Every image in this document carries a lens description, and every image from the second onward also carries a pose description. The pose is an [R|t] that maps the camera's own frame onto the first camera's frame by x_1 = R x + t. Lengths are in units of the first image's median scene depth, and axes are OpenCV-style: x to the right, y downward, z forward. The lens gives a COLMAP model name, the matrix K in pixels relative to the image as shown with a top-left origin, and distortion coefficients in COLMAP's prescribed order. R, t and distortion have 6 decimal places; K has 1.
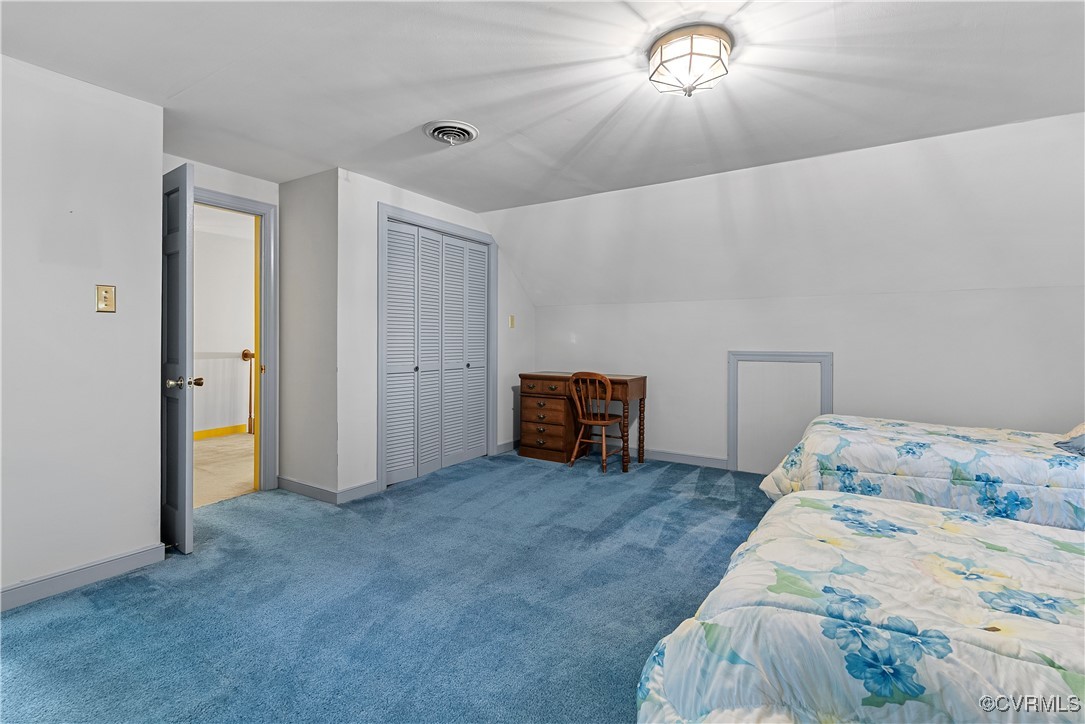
lens RADIAL K [[484.0, 0, 540.3], [0, 484.0, 341.0], [0, 0, 1]] dist [-0.003760, -0.000029]
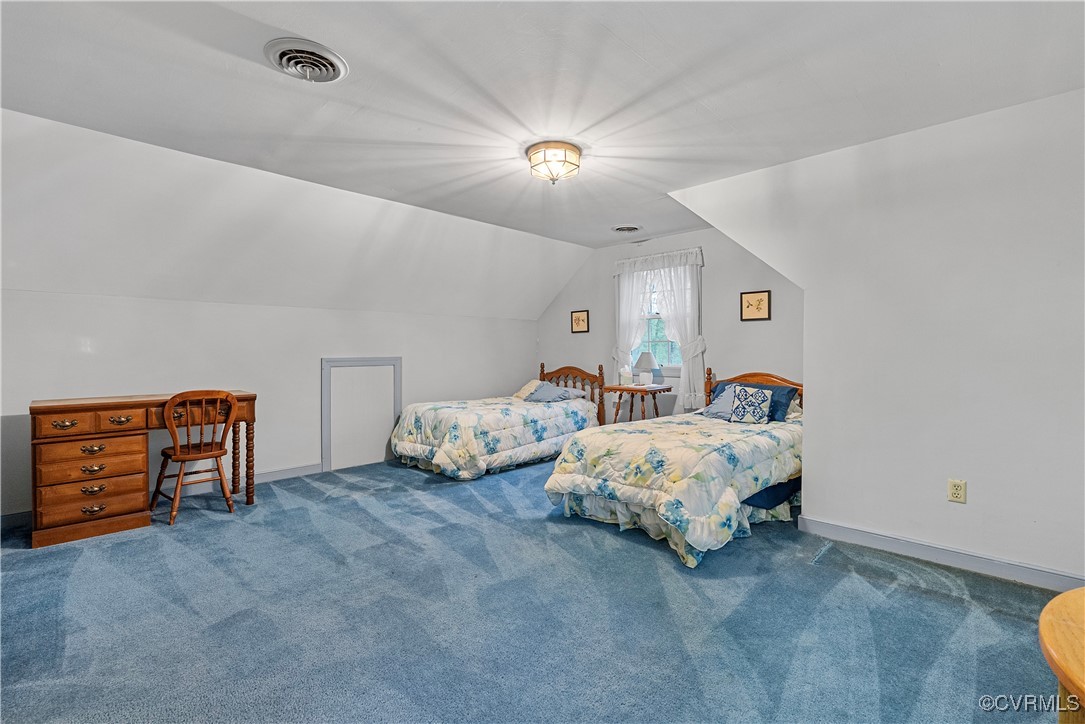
lens RADIAL K [[484.0, 0, 540.6], [0, 484.0, 355.6], [0, 0, 1]] dist [-0.003760, -0.000029]
pose [[0.219794, -0.017041, 0.975397, -0.657437], [0.001804, 0.999853, 0.017061, -0.002006], [-0.975545, -0.001990, 0.219792, 0.400125]]
